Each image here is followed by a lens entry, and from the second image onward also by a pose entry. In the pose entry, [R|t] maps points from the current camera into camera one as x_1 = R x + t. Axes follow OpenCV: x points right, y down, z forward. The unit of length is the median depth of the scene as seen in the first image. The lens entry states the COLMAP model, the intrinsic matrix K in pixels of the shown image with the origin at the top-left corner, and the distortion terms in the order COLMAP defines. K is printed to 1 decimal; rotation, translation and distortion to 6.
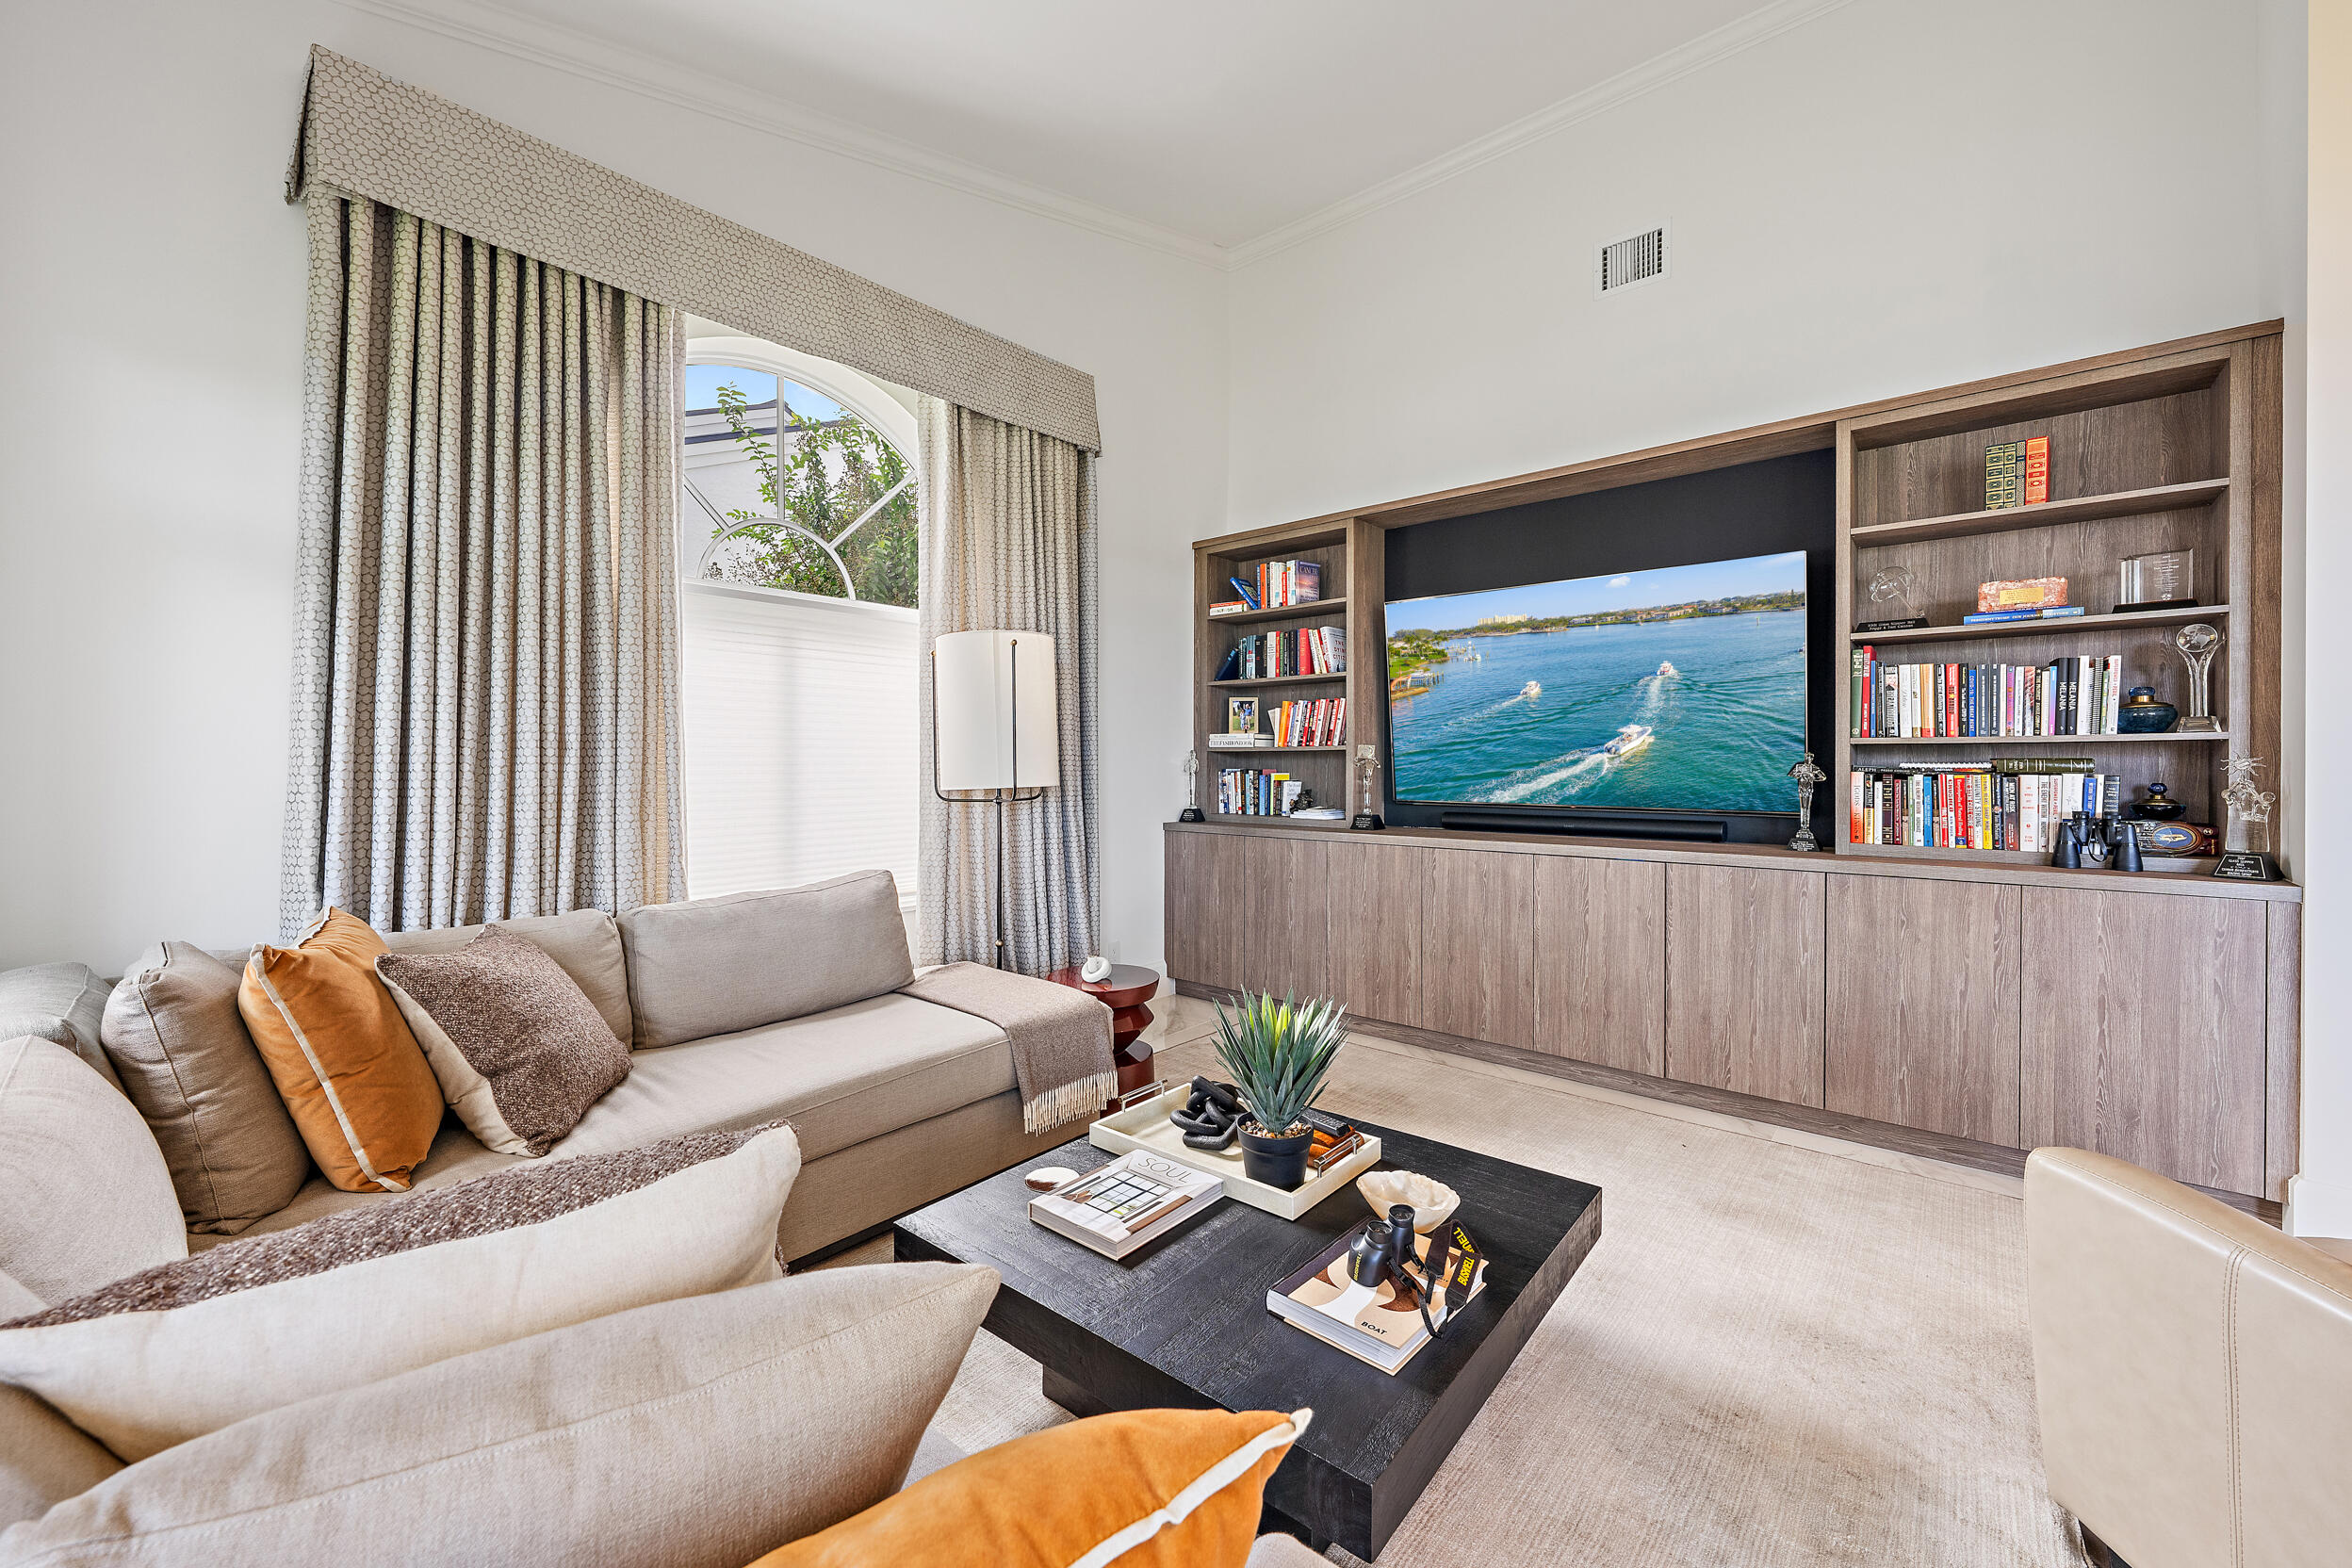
lens RADIAL K [[909.3, 0, 1174.2], [0, 909.3, 777.6], [0, 0, 1]] dist [-0.000456, 0.000016]
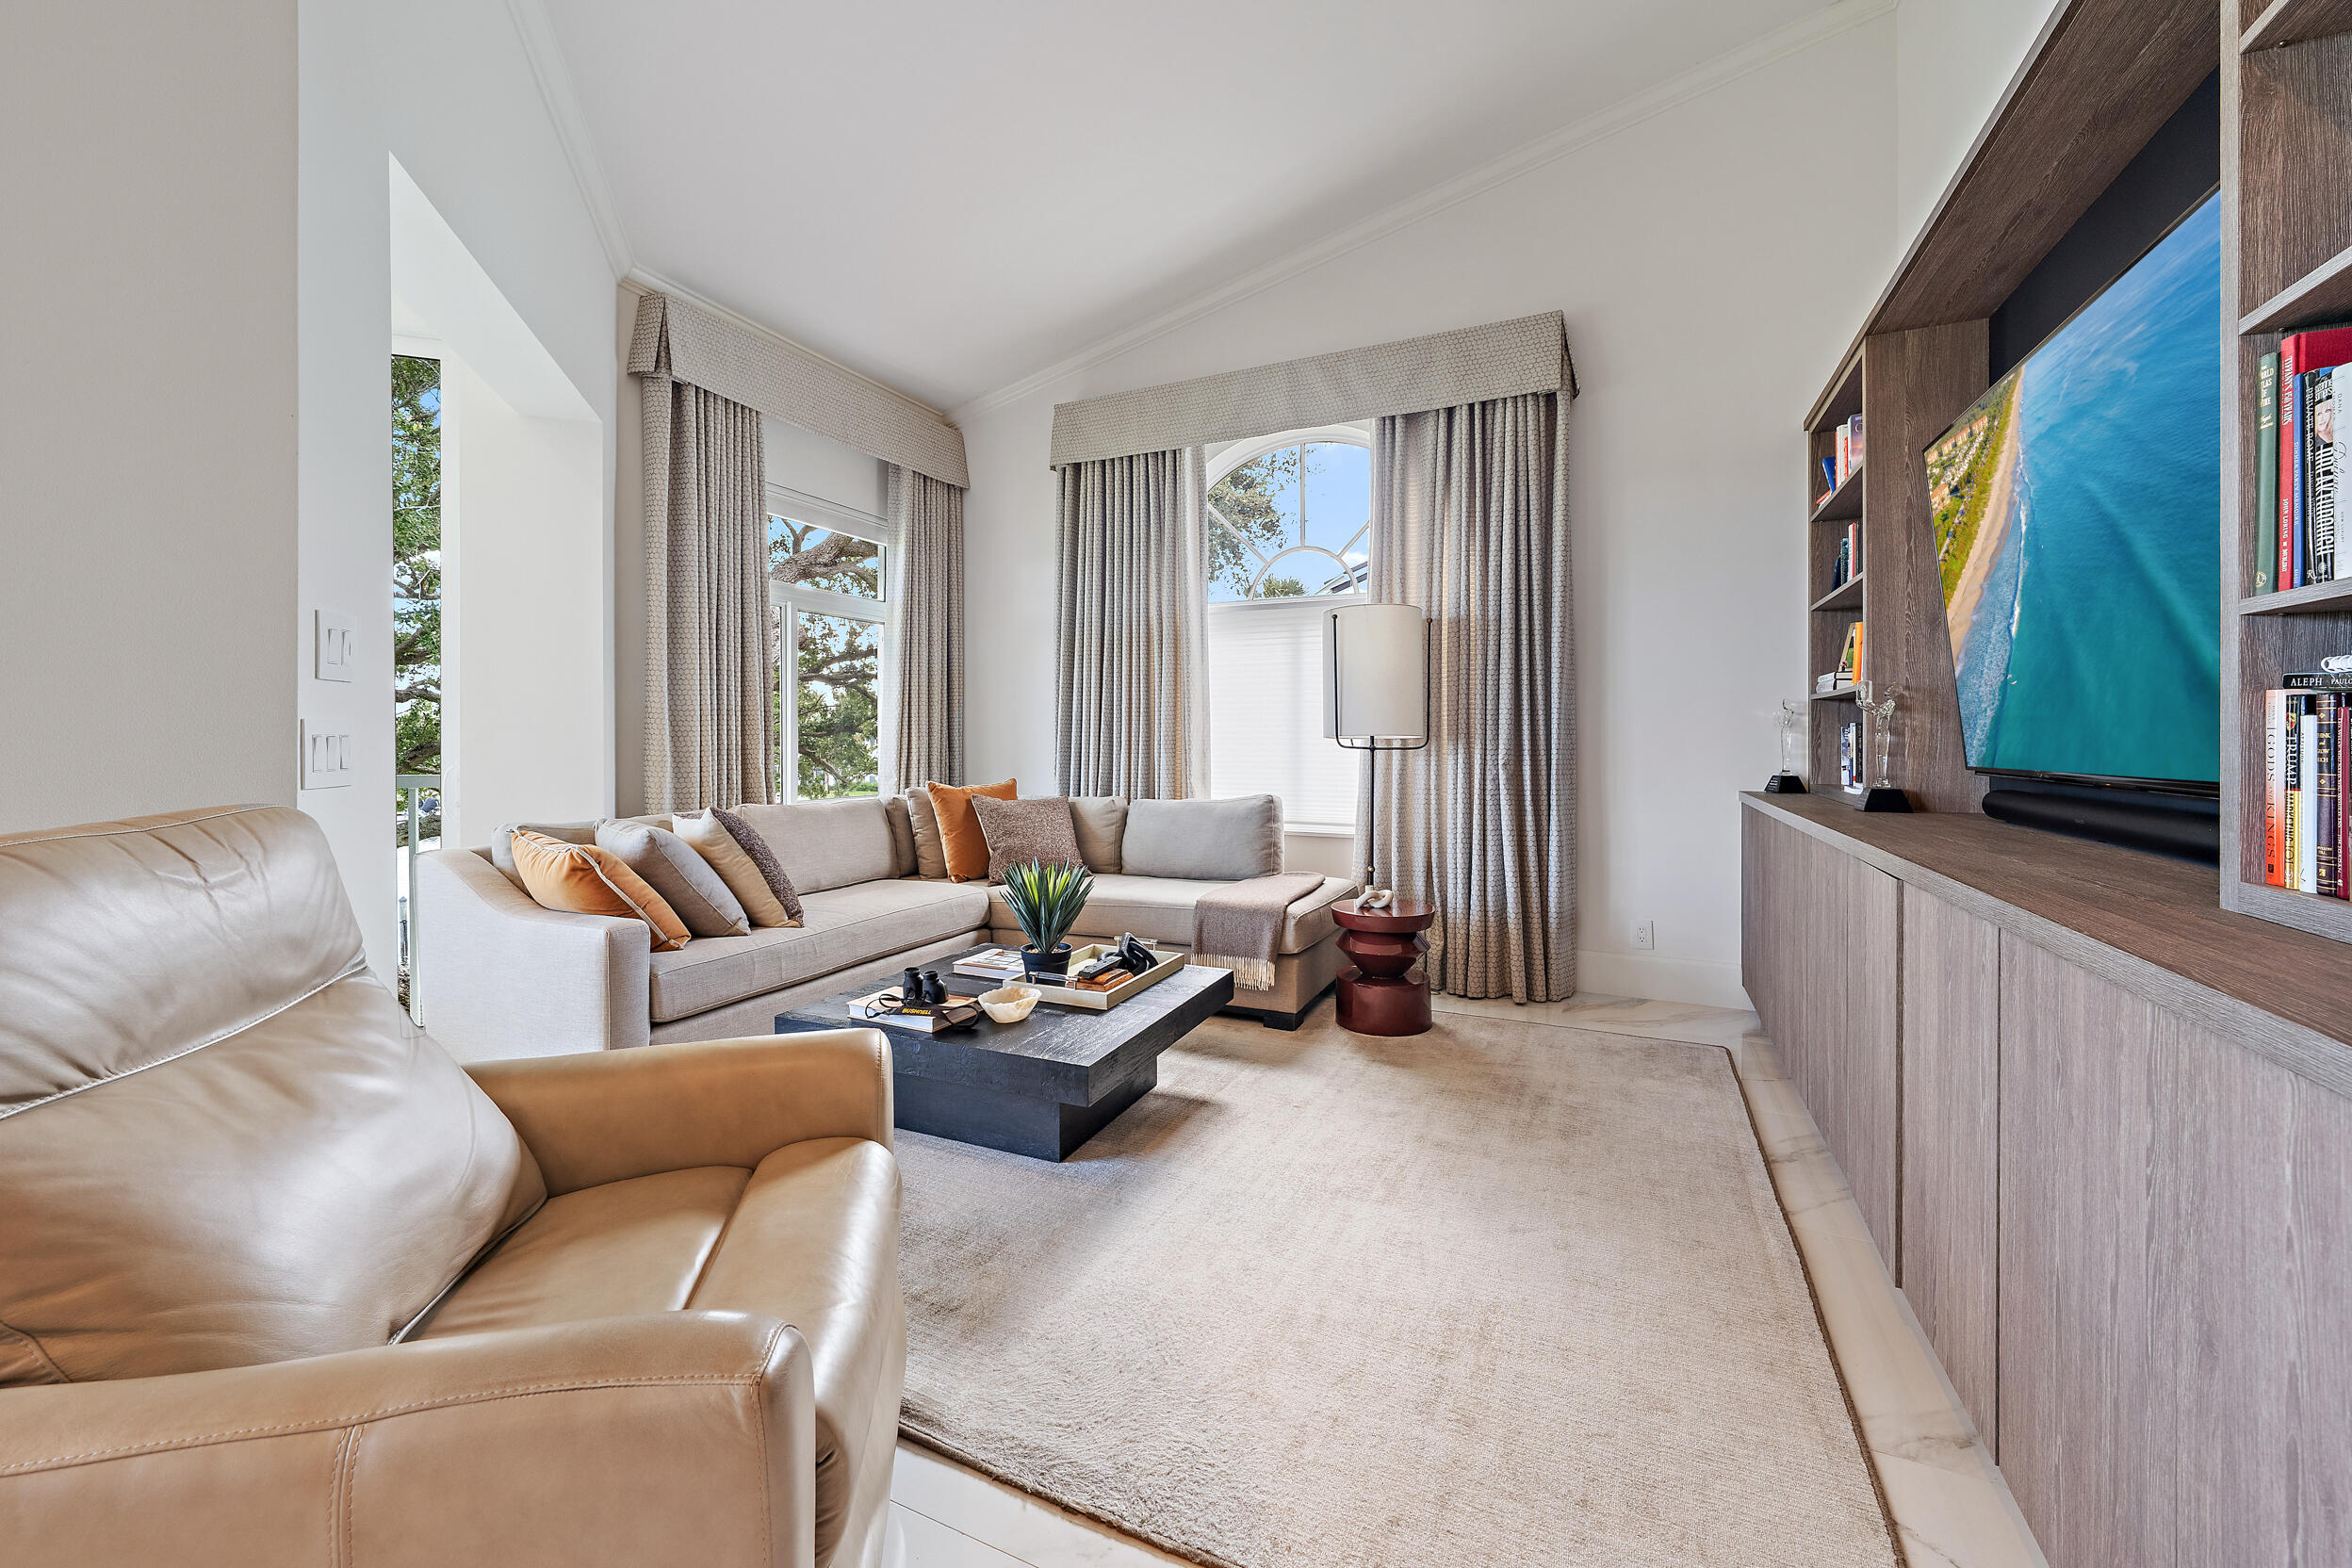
lens RADIAL K [[919.0, 0, 1182.5], [0, 919.0, 790.9], [0, 0, 1]] dist [-0.001384, -0.000170]
pose [[0.273912, 0.055086, -0.960176, 0.941537], [-0.017366, 0.998479, 0.052329, 0.021316], [0.961598, 0.002340, 0.274452, 0.451022]]
